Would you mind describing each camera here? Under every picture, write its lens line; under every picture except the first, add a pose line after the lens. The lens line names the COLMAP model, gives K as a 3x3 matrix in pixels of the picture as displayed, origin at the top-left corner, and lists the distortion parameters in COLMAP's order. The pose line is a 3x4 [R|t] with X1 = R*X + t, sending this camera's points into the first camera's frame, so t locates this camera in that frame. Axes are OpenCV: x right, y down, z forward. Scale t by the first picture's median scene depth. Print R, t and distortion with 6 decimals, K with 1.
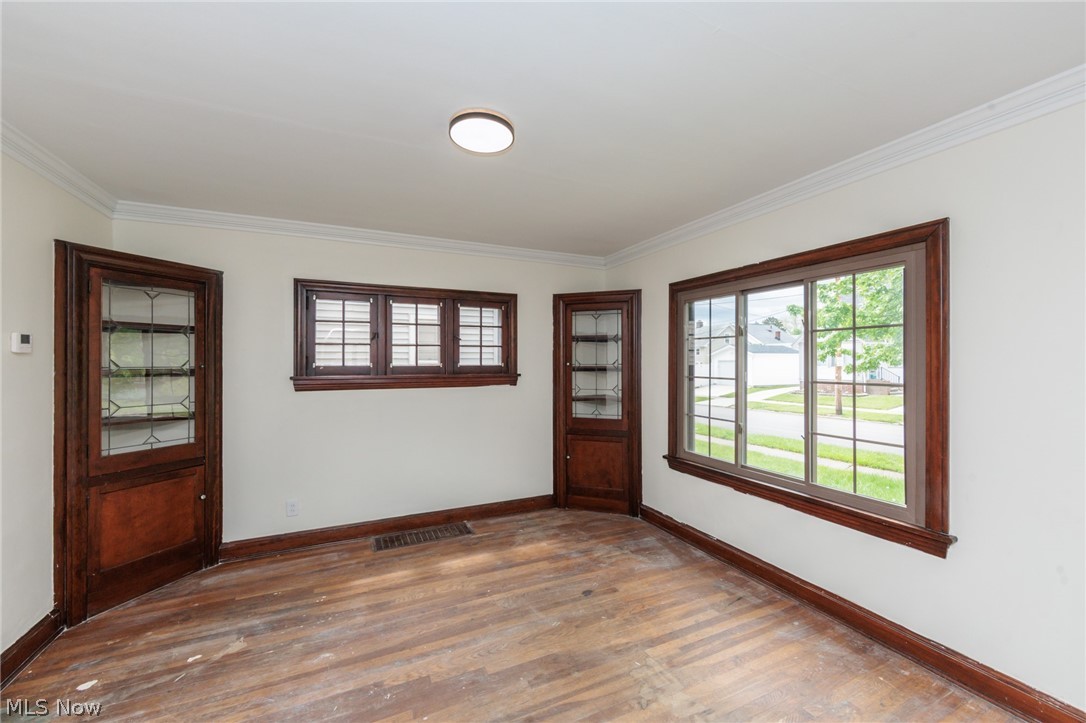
lens RADIAL K [[426.3, 0, 546.1], [0, 426.3, 361.9], [0, 0, 1]] dist [0.000938, -0.000217]
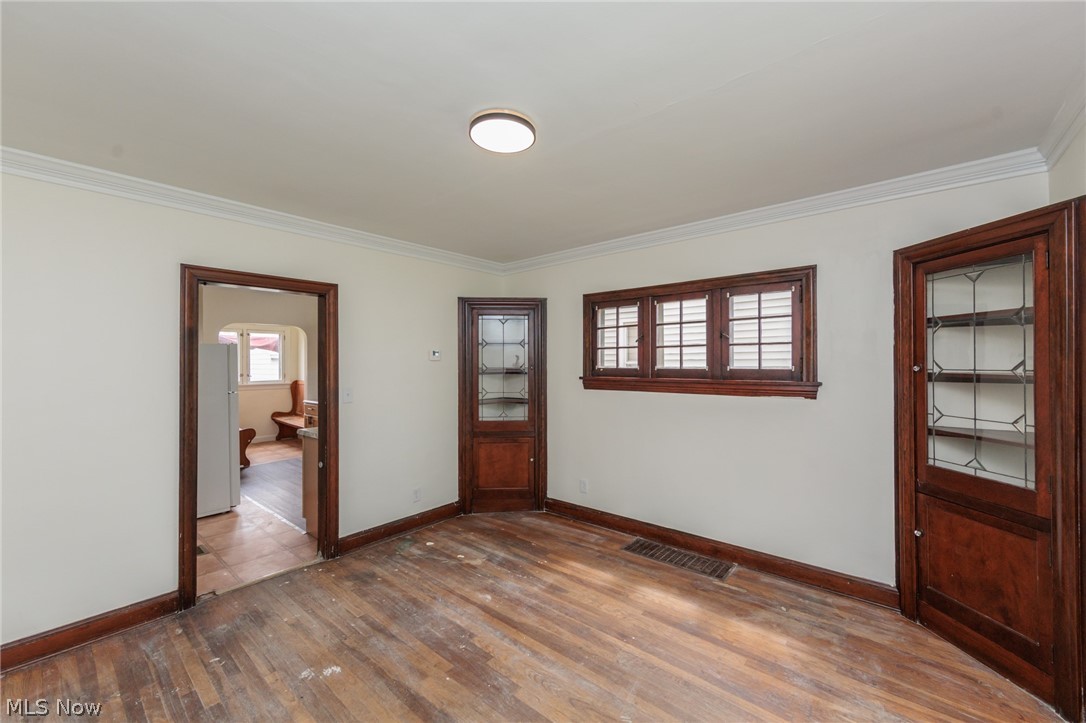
lens RADIAL K [[430.0, 0, 545.5], [0, 430.0, 361.3], [0, 0, 1]] dist [-0.001067, -0.000193]
pose [[0.417692, -0.002853, -0.908584, 0.484431], [0.004209, 0.999990, -0.001205, -0.008219], [0.908579, -0.003321, 0.417700, 0.417930]]
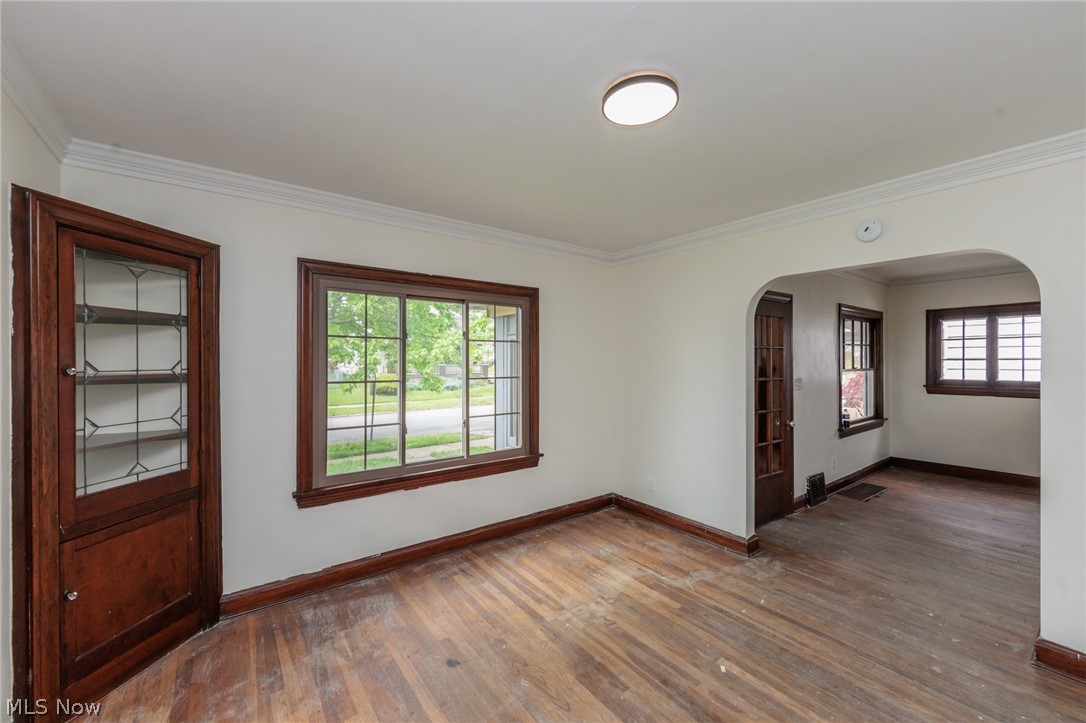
lens RADIAL K [[430.0, 0, 545.5], [0, 430.0, 361.3], [0, 0, 1]] dist [-0.001067, -0.000193]
pose [[-0.200838, -0.002117, 0.979622, -0.596509], [-0.000080, 0.999998, 0.002144, -0.007816], [-0.979624, 0.000353, -0.200838, 0.841655]]
